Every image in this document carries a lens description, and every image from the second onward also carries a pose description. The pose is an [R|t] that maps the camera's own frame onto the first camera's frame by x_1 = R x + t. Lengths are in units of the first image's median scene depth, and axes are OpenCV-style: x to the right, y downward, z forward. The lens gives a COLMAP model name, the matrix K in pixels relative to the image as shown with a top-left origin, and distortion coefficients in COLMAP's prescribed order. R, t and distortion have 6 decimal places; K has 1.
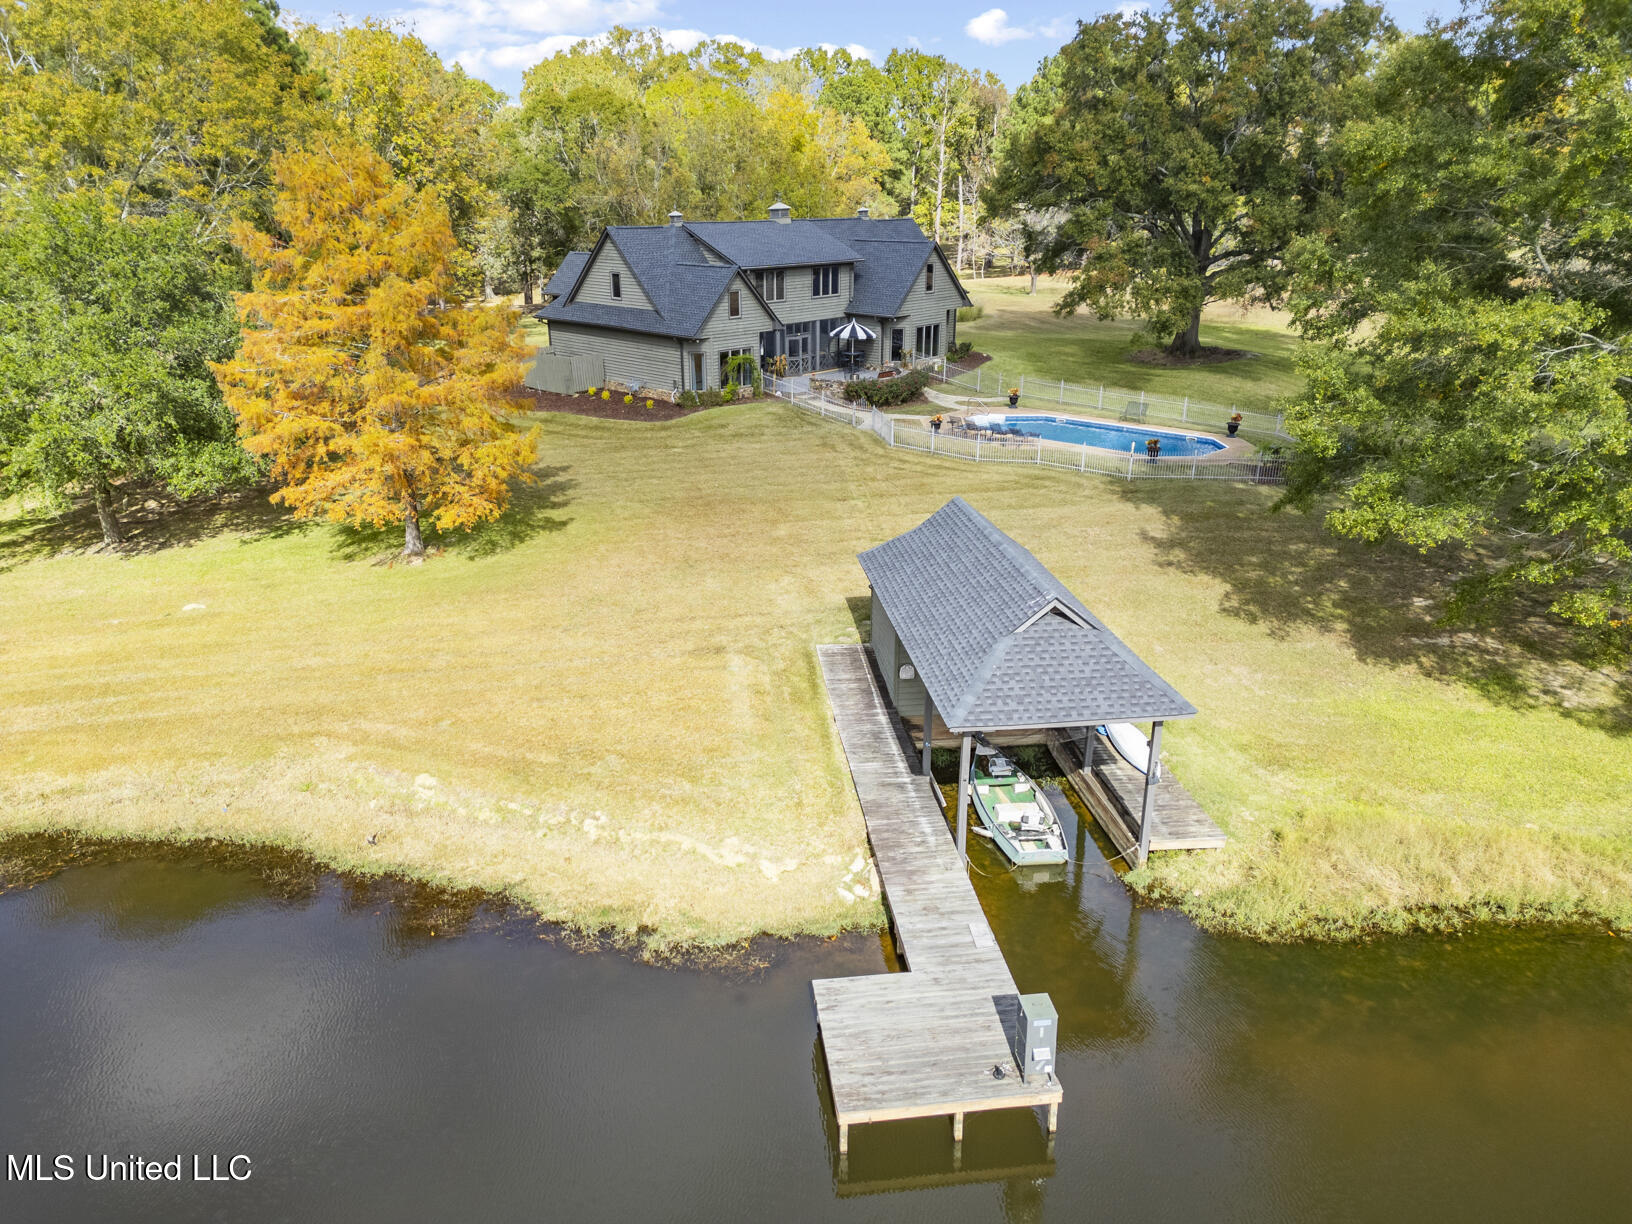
lens RADIAL K [[1155.0, 0, 816.0], [0, 1155.0, 612.0], [0, 0, 1]] dist [0.082477, -0.099054]
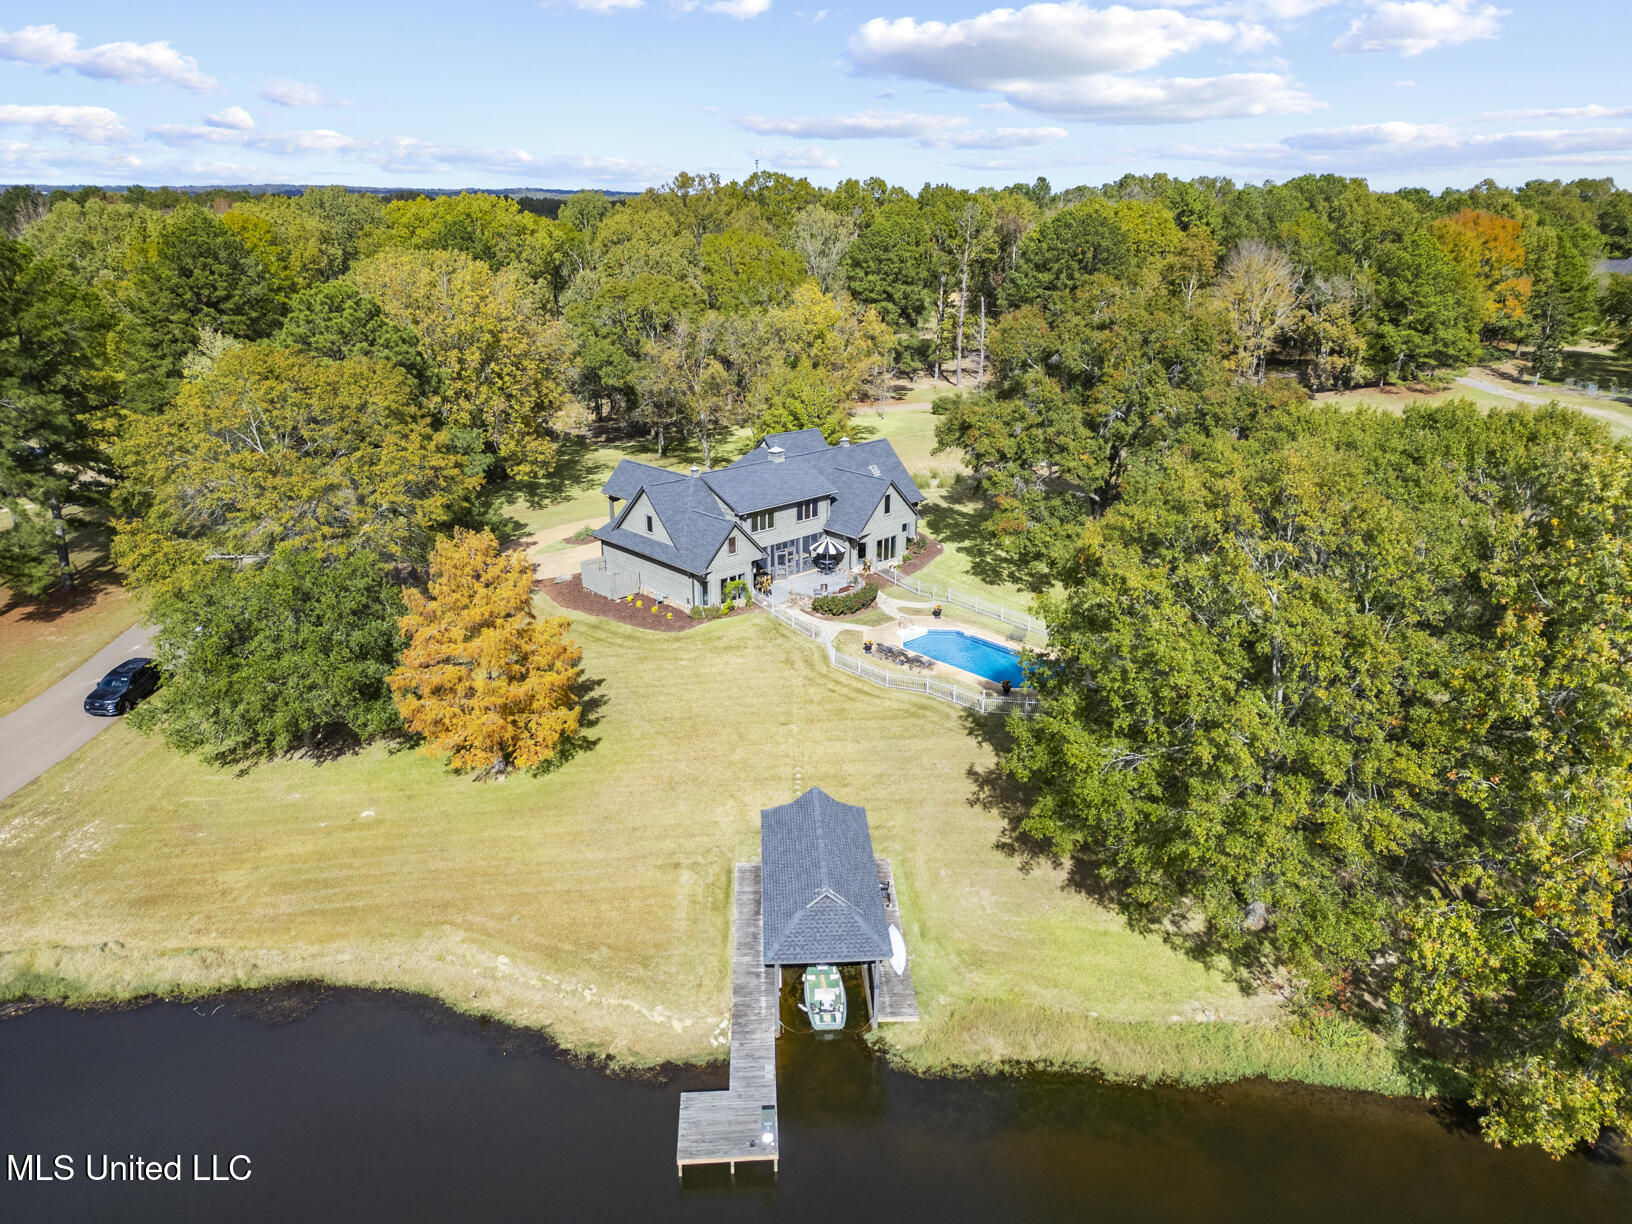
lens RADIAL K [[1141.8, 0, 816.0], [0, 1141.8, 612.0], [0, 0, 1]] dist [0.092050, -0.155829]
pose [[0.997911, 0.025604, -0.059316, 0.232925], [-0.026005, 0.999644, -0.005997, -0.372399], [0.059142, 0.007527, 0.998221, -0.732988]]
